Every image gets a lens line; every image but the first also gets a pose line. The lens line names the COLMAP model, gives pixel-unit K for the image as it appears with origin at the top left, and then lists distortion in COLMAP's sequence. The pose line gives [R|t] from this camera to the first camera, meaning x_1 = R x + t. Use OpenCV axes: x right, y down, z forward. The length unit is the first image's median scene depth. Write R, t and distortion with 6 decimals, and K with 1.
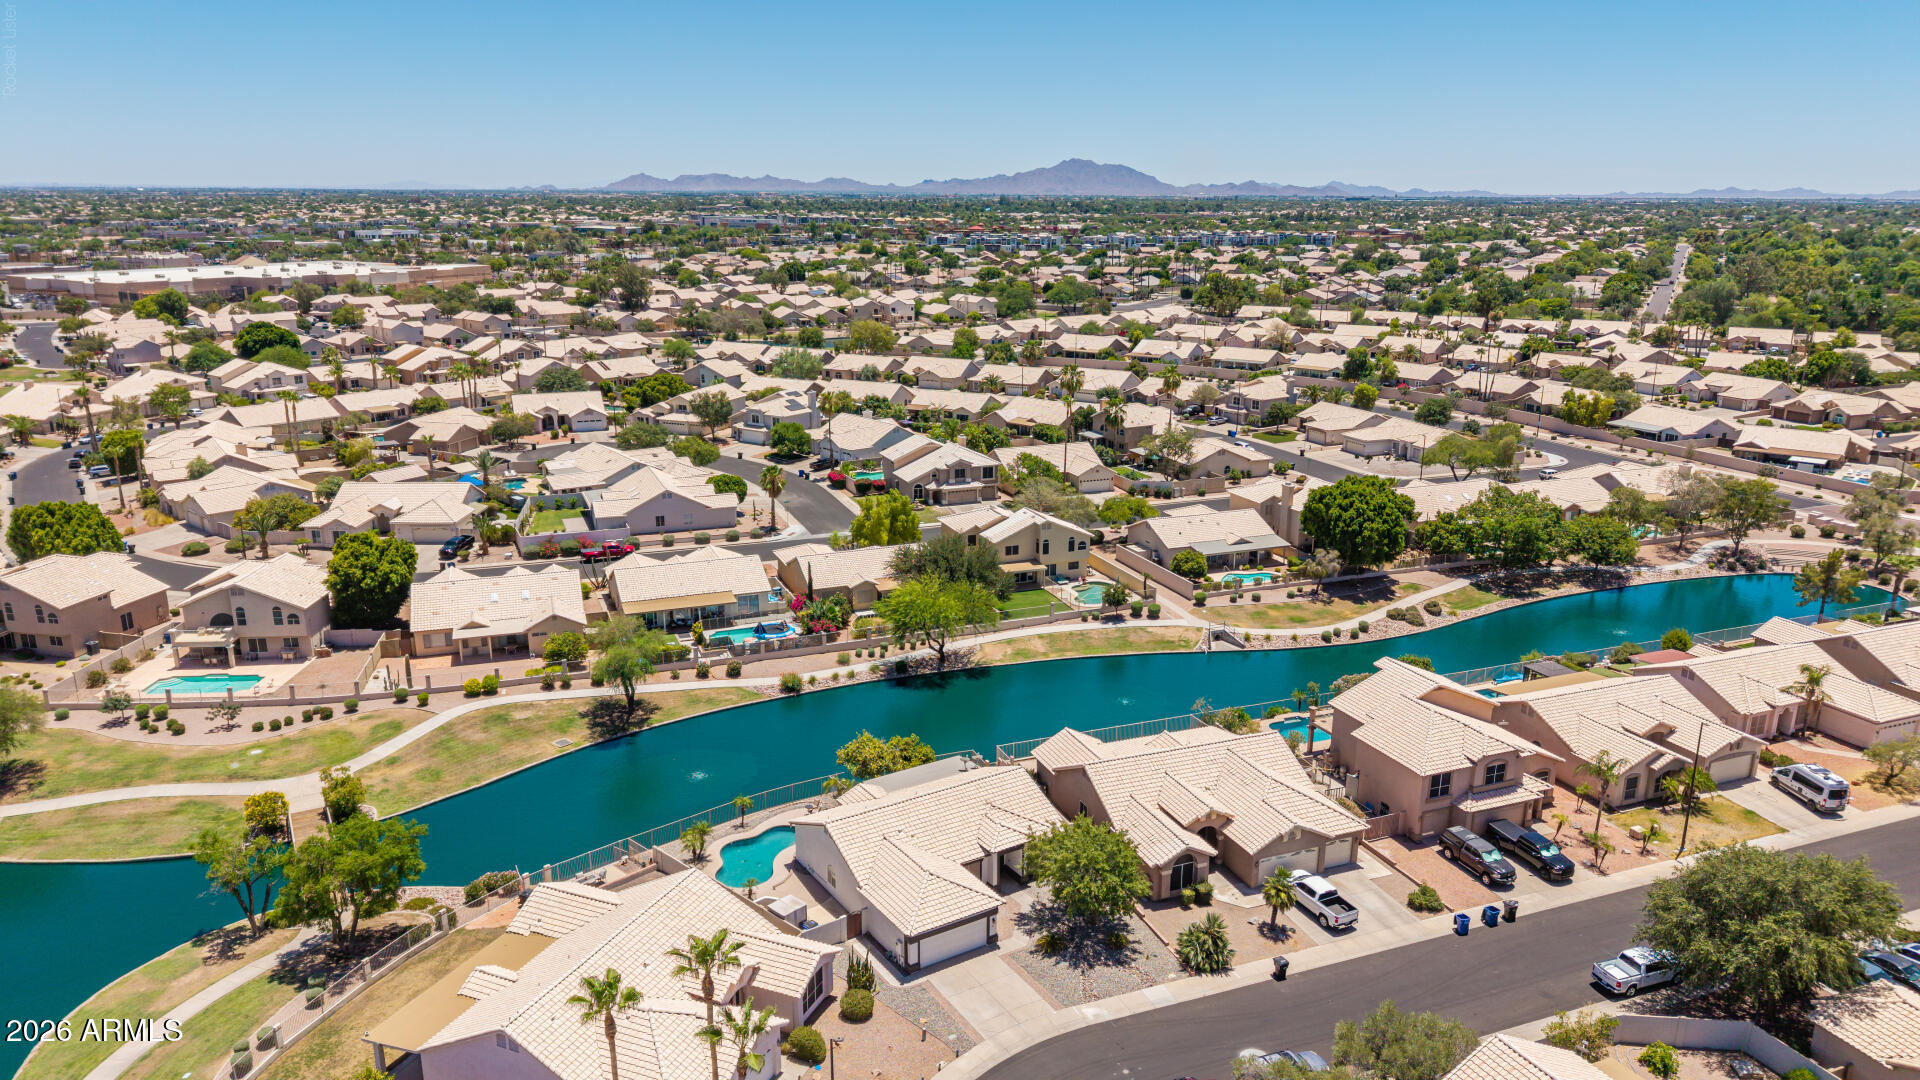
lens RADIAL K [[1274.0, 0, 967.4], [0, 1274.0, 540.3], [0, 0, 1]] dist [0.022499, -0.022856]
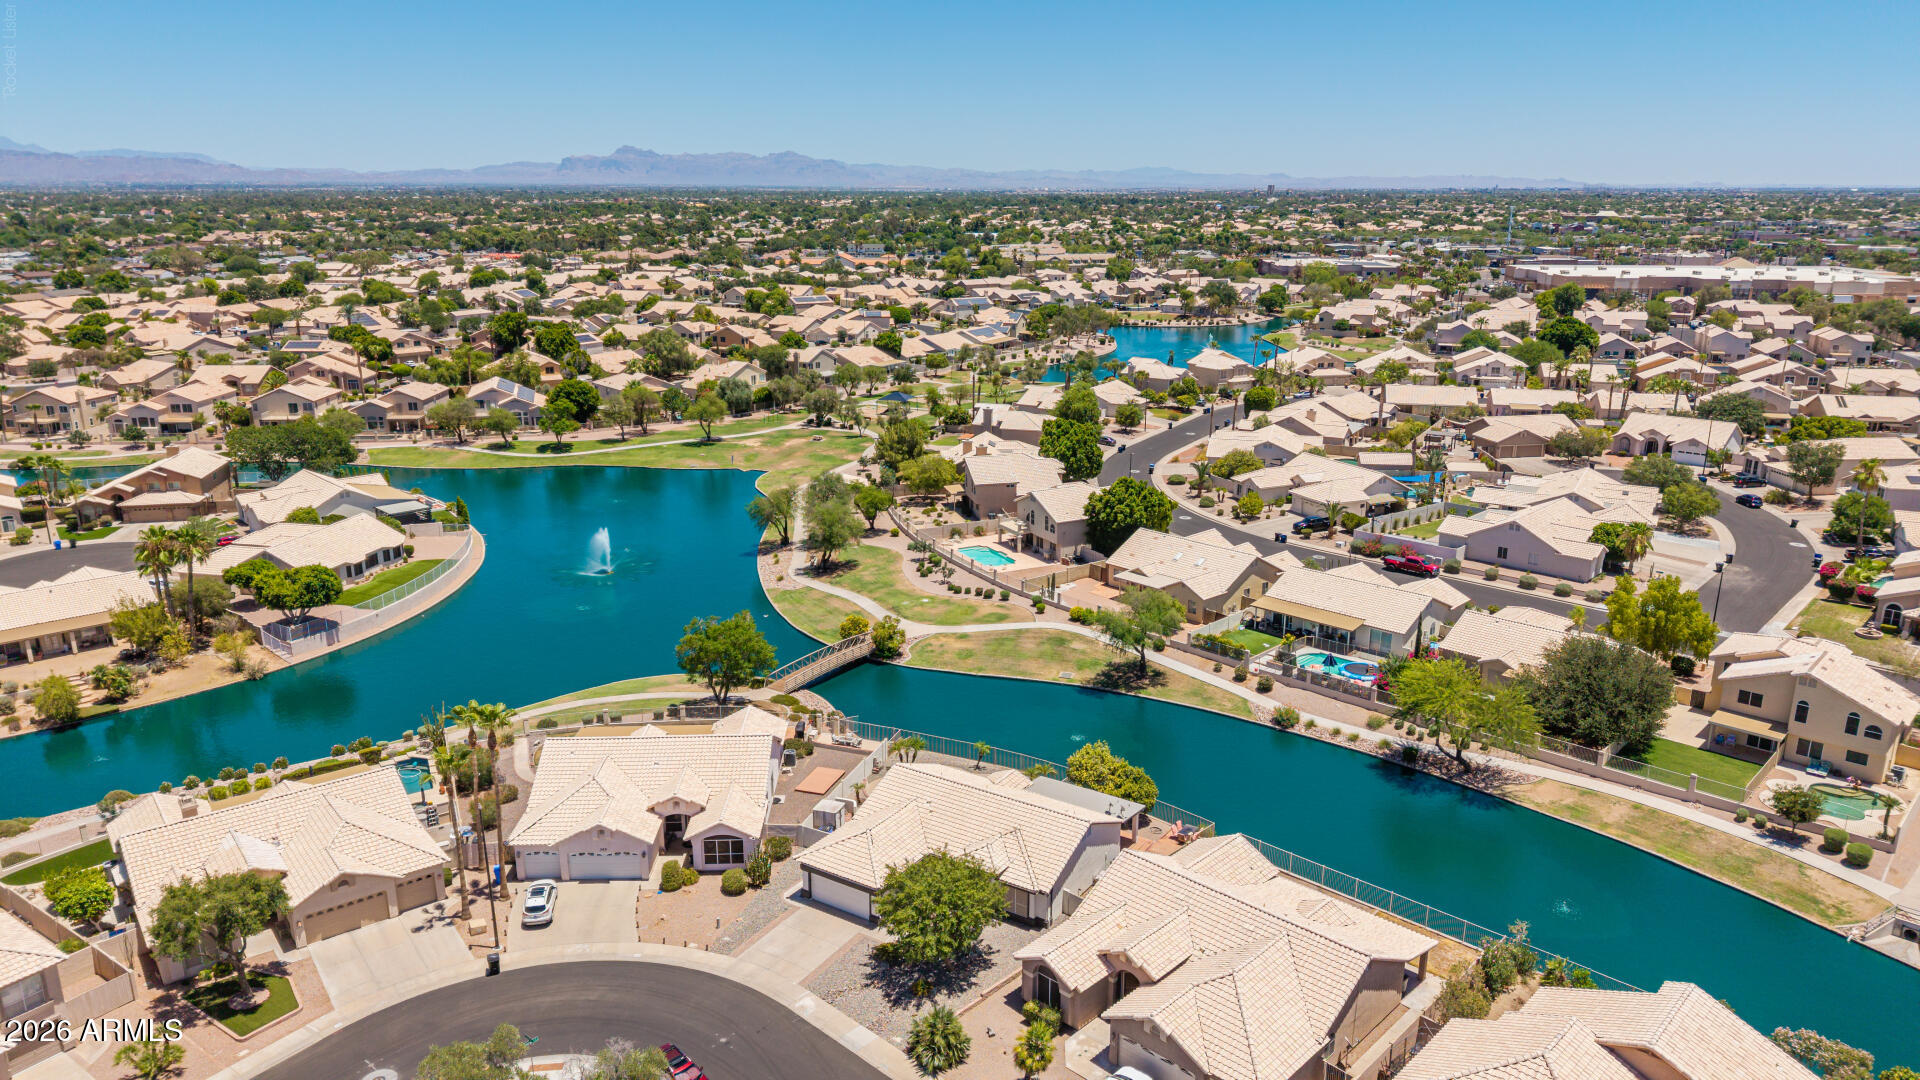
lens RADIAL K [[1274.0, 0, 951.4], [0, 1274.0, 535.7], [0, 0, 1]] dist [0.022499, -0.022856]
pose [[0.395169, 0.233398, -0.888463, 0.559391], [-0.236711, 0.960394, 0.147010, -0.093276], [0.887586, 0.152215, 0.434766, 0.358341]]
